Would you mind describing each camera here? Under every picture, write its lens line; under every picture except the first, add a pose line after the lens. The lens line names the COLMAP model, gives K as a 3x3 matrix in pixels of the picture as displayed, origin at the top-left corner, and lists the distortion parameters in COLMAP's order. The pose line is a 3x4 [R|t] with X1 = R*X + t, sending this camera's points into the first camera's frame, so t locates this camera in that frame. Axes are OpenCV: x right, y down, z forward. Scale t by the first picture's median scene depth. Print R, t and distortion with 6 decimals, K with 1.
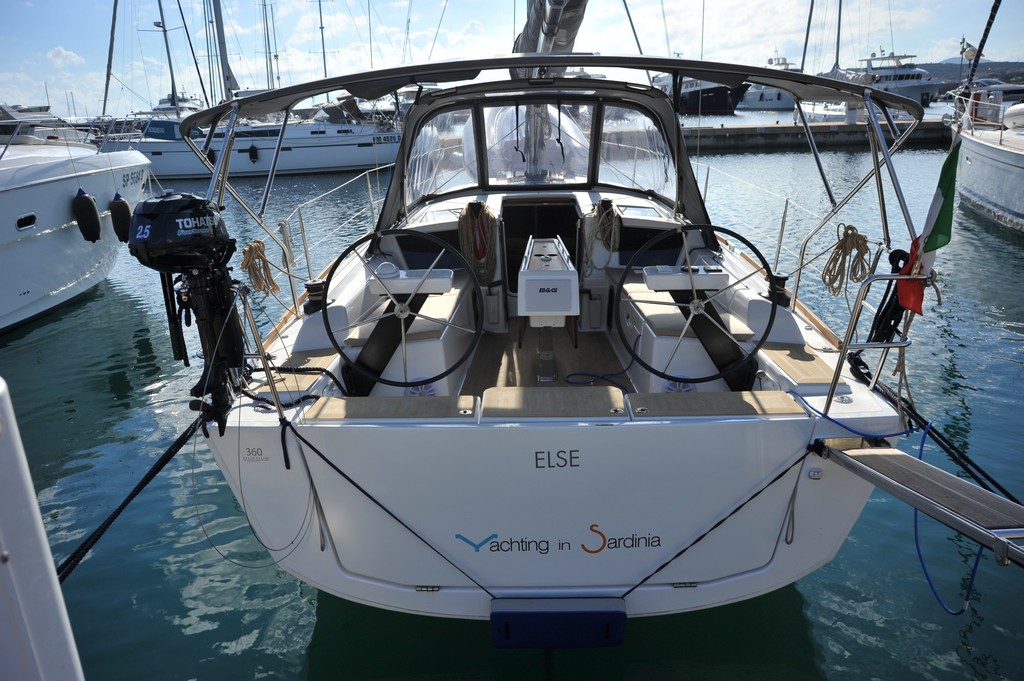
lens RADIAL K [[822.0, 0, 520.0], [0, 822.0, 345.7], [0, 0, 1]] dist [-0.145899, 0.152912]
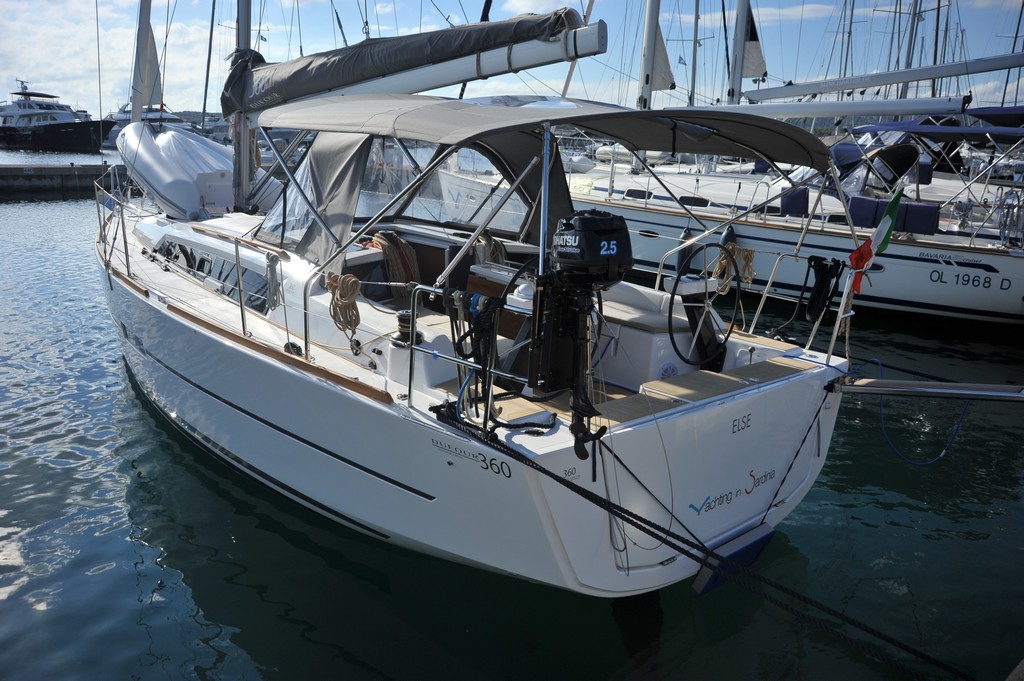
lens RADIAL K [[822.0, 0, 520.0], [0, 822.0, 345.7], [0, 0, 1]] dist [-0.145899, 0.152912]
pose [[0.709965, -0.102473, 0.696741, -0.747970], [0.137424, 0.990496, 0.005645, -0.026150], [-0.690698, 0.091742, 0.717300, 0.217602]]
